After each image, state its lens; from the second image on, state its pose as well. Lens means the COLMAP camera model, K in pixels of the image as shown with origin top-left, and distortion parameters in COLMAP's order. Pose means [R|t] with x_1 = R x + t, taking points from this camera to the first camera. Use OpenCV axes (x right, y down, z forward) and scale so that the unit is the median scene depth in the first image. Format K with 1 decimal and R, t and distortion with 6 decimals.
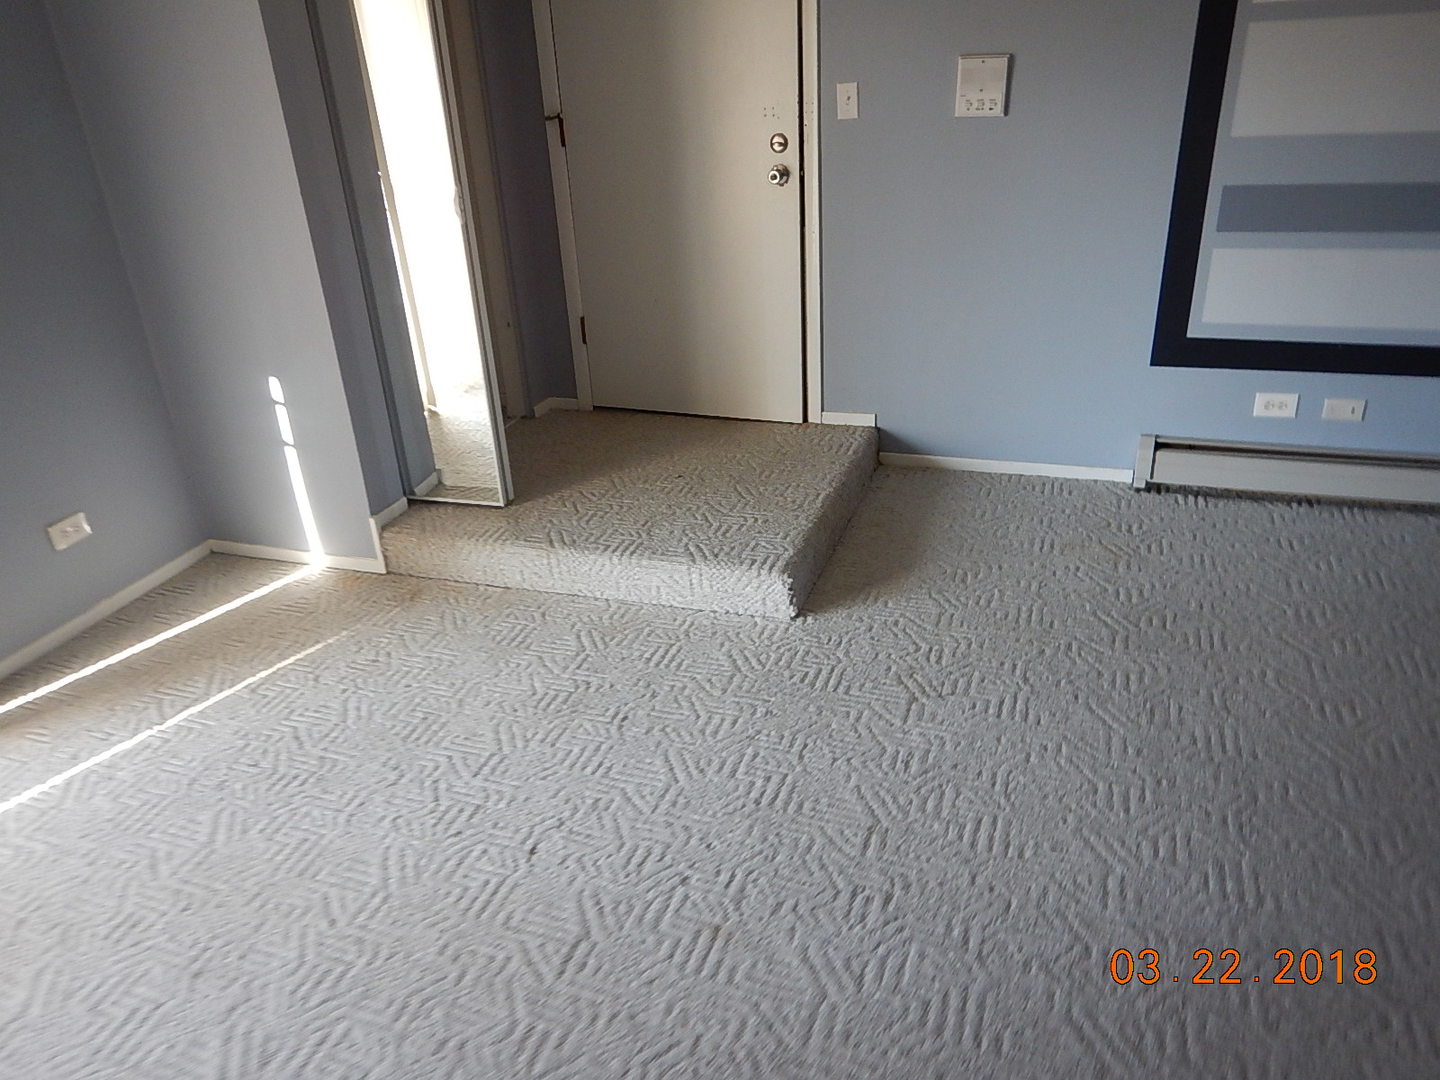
lens RADIAL K [[1054.0, 0, 720.0], [0, 1054.0, 539.5], [0, 0, 1]] dist [0.032751, 0.001243]
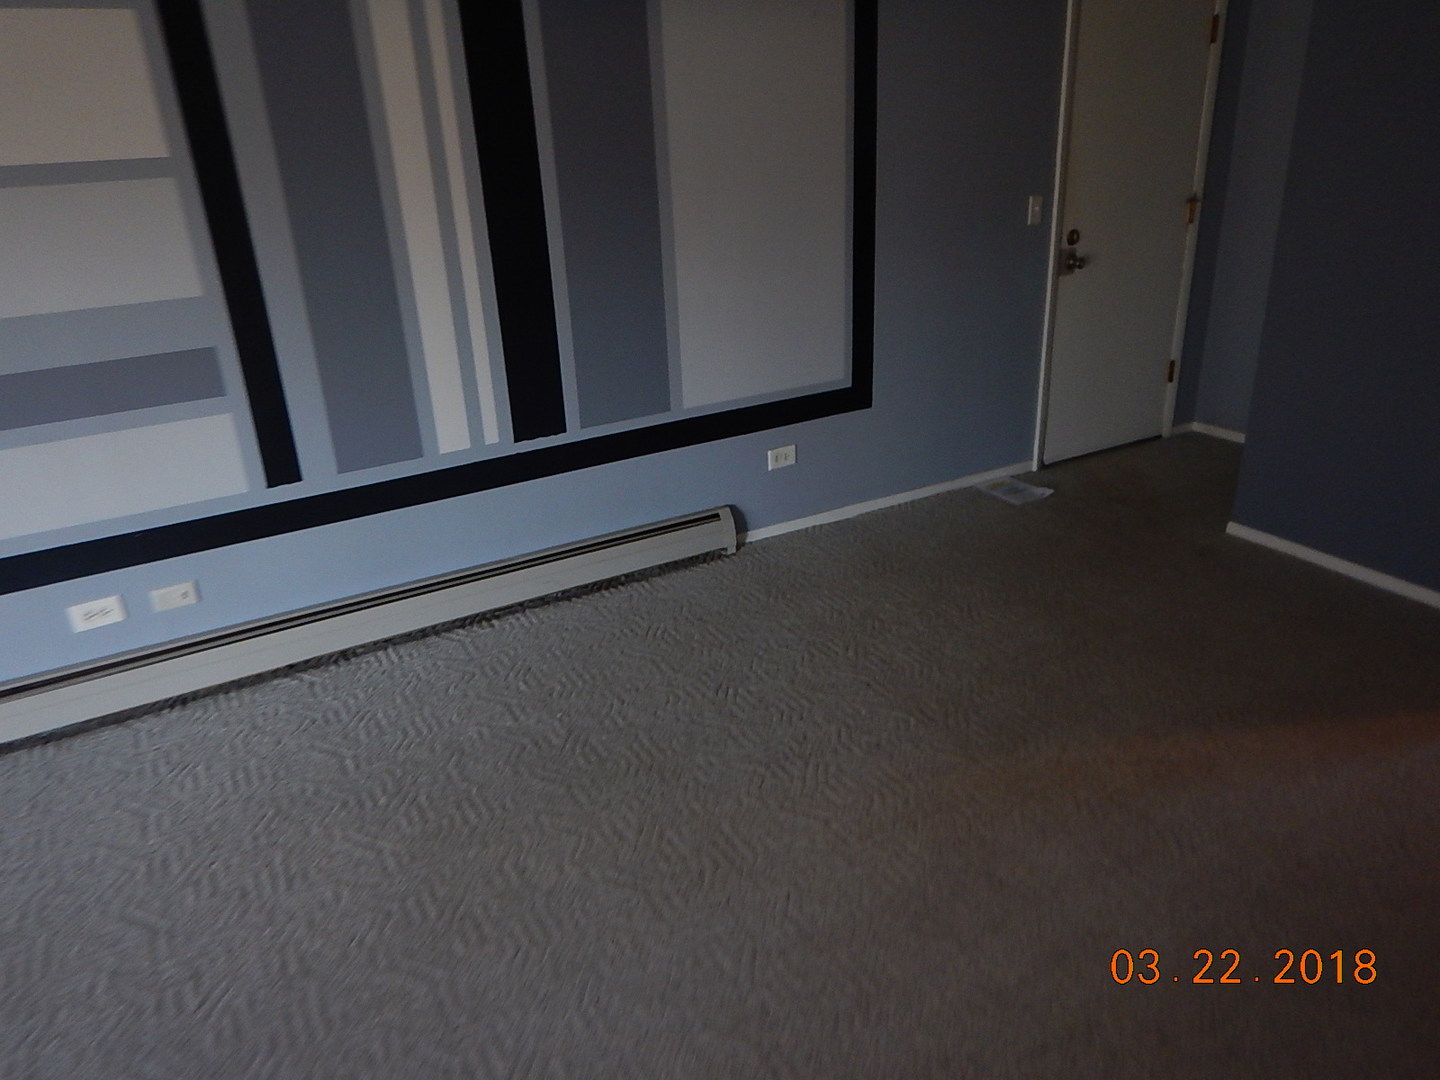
lens RADIAL K [[1054.0, 0, 720.6], [0, 1054.0, 540.5], [0, 0, 1]] dist [0.032751, 0.001243]
pose [[0.655951, -0.274800, 0.703003, 0.269697], [0.349817, 0.935986, 0.039468, -0.040285], [-0.668847, 0.220033, 0.710091, 0.041286]]
